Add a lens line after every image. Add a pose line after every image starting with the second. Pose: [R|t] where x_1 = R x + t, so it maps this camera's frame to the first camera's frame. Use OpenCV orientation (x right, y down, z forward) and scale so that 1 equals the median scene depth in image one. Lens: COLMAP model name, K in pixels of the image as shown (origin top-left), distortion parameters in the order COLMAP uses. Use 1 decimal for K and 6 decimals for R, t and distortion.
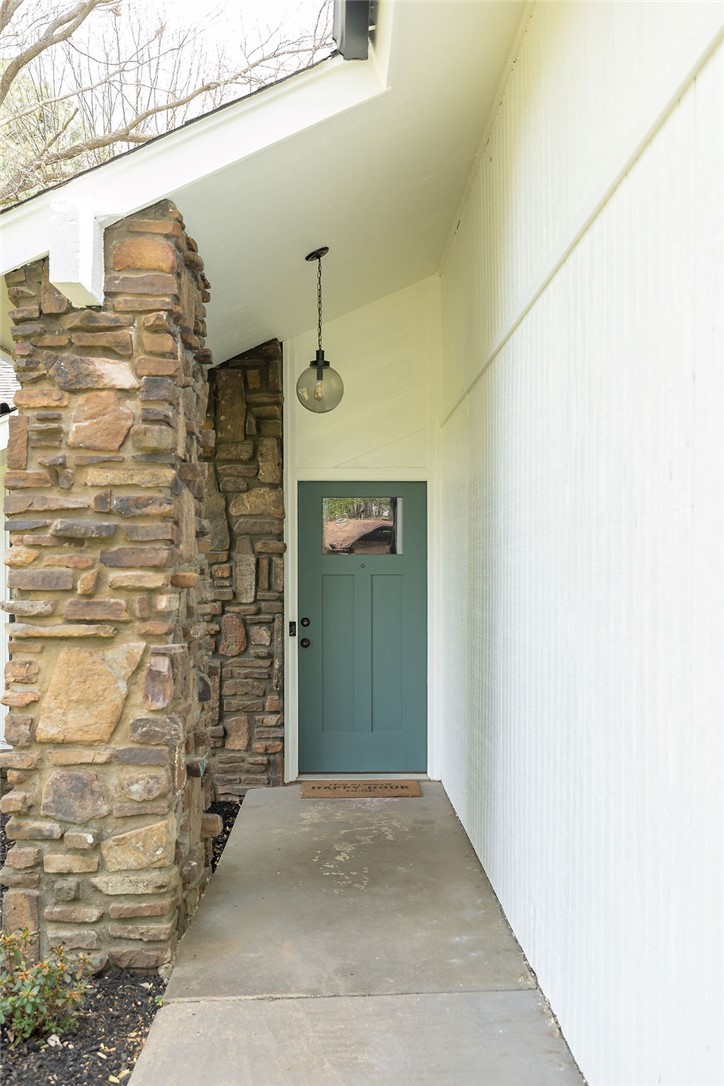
lens RADIAL K [[1055.4, 0, 362.0], [0, 1055.4, 543.0], [0, 0, 1]] dist [0.002026, 0.001784]
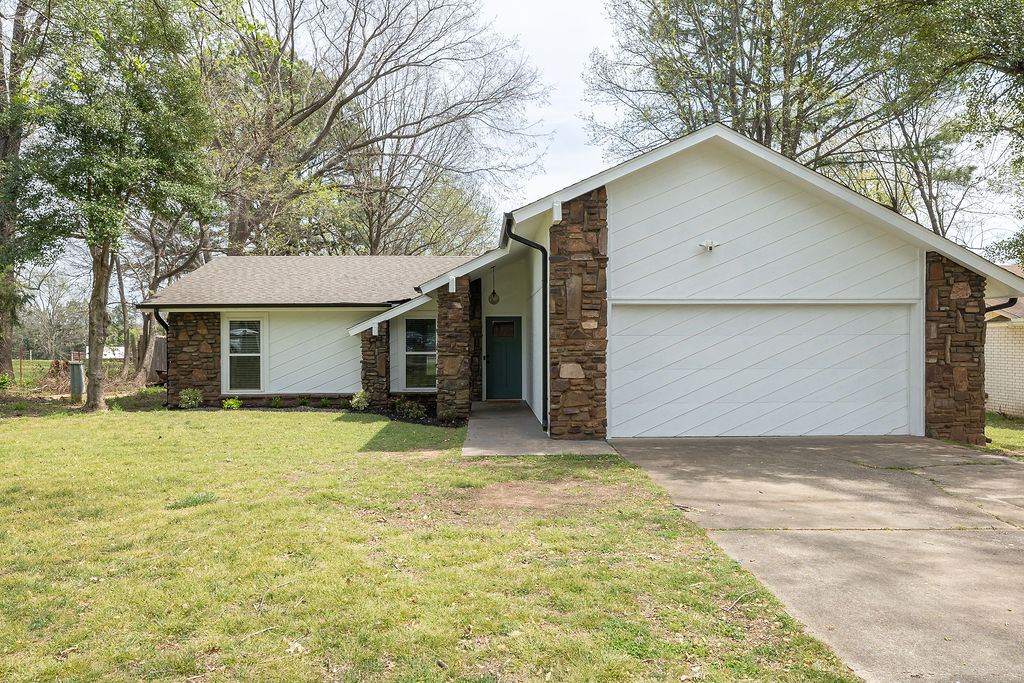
lens RADIAL K [[736.8, 0, 512.0], [0, 736.8, 341.5], [0, 0, 1]] dist [0.001690, -0.000310]
pose [[0.999808, 0.002472, 0.019426, -0.032660], [-0.003071, 0.999518, 0.030884, -0.090365], [-0.019341, -0.030938, 0.999334, -2.553192]]
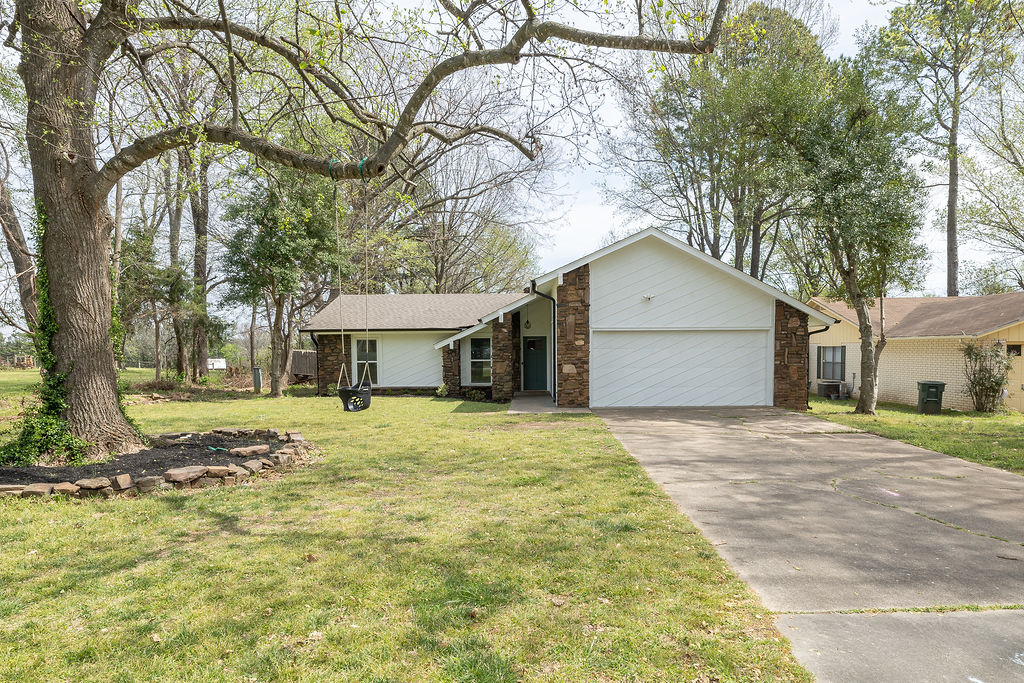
lens RADIAL K [[643.1, 0, 539.9], [0, 643.1, 376.8], [0, 0, 1]] dist [0.003871, 0.000688]
pose [[0.999998, -0.000823, 0.001597, 0.040405], [0.000715, 0.997782, 0.066556, -0.124990], [-0.001648, -0.066555, 0.997781, -4.007740]]
